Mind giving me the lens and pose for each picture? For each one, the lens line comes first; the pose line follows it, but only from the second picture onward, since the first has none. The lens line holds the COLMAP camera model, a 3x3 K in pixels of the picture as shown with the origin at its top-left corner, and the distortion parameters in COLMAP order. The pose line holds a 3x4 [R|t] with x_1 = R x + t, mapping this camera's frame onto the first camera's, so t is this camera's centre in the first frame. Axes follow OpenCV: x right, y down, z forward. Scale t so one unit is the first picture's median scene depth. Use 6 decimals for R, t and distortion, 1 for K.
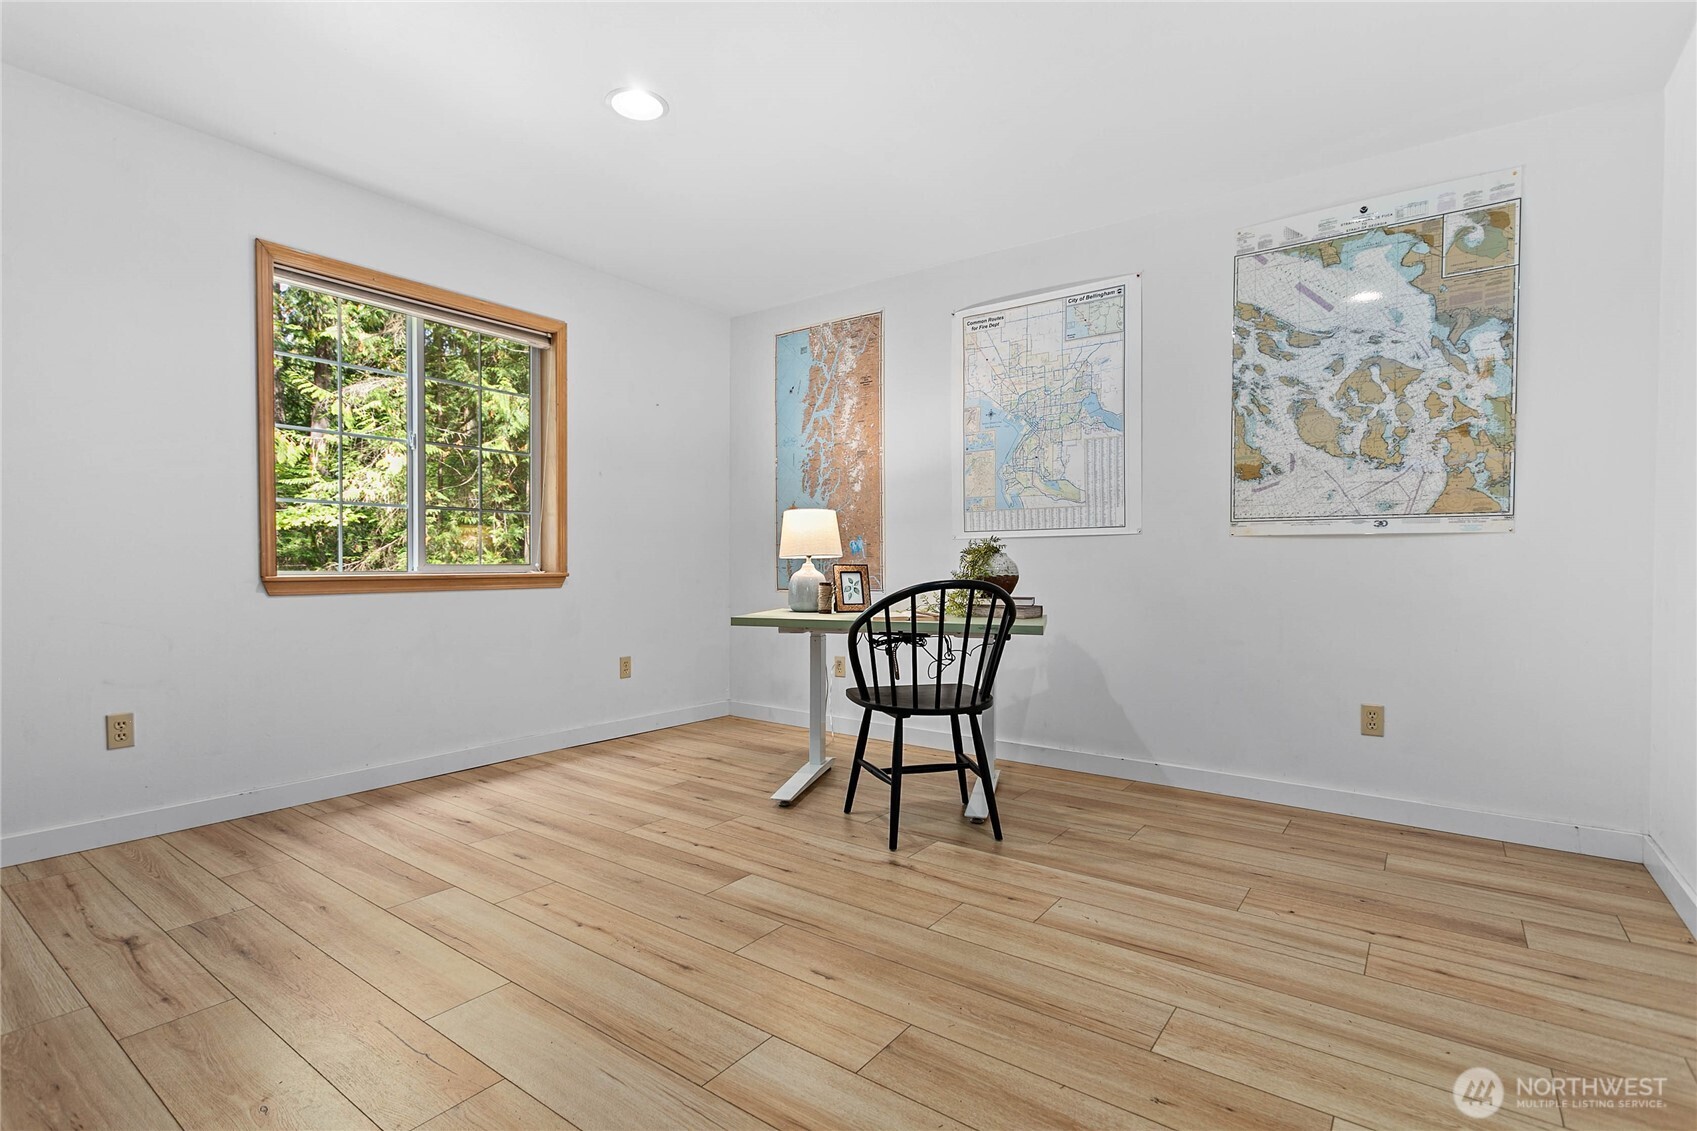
lens RADIAL K [[806.5, 0, 853.4], [0, 806.5, 558.0], [0, 0, 1]] dist [0.012509, -0.000029]
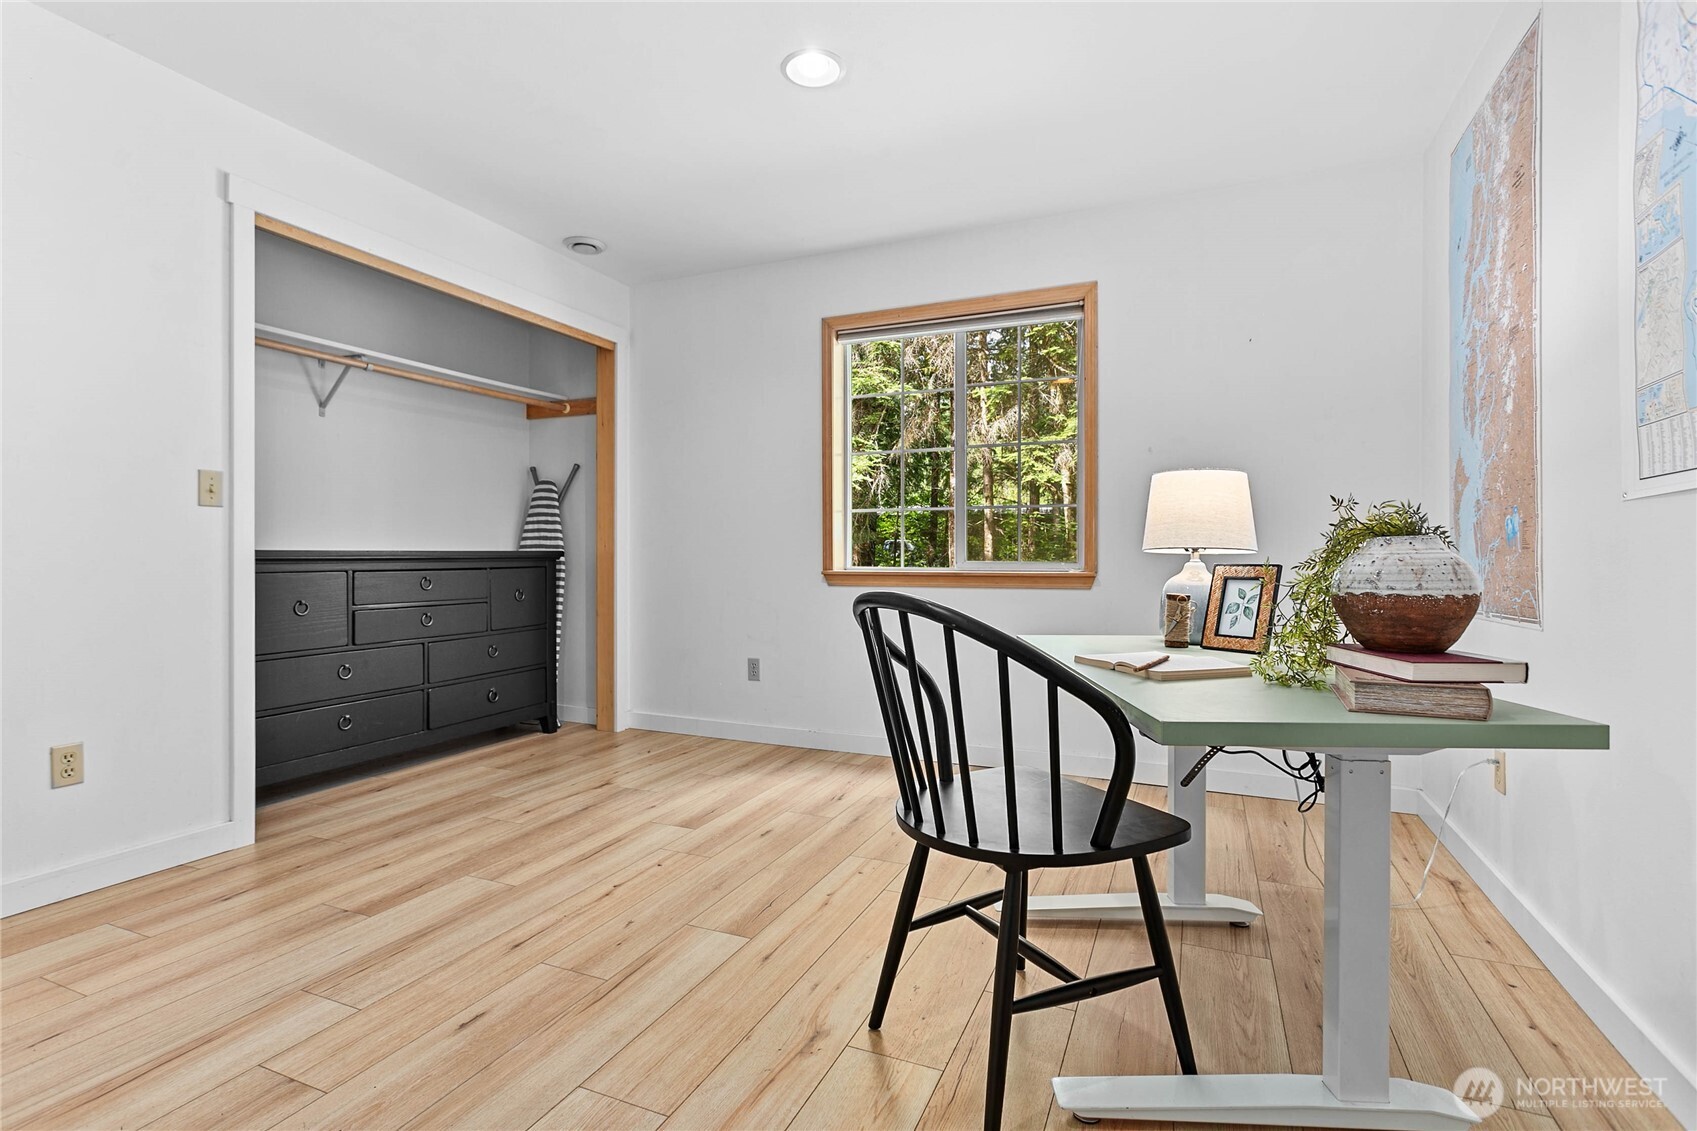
lens RADIAL K [[808.2, 0, 839.0], [0, 808.2, 553.3], [0, 0, 1]] dist [-0.003498, 0.000280]
pose [[0.215335, -0.009210, -0.976497, 0.638171], [0.005503, 0.999951, -0.008217, 0.004931], [0.976525, -0.003604, 0.215375, 0.830768]]
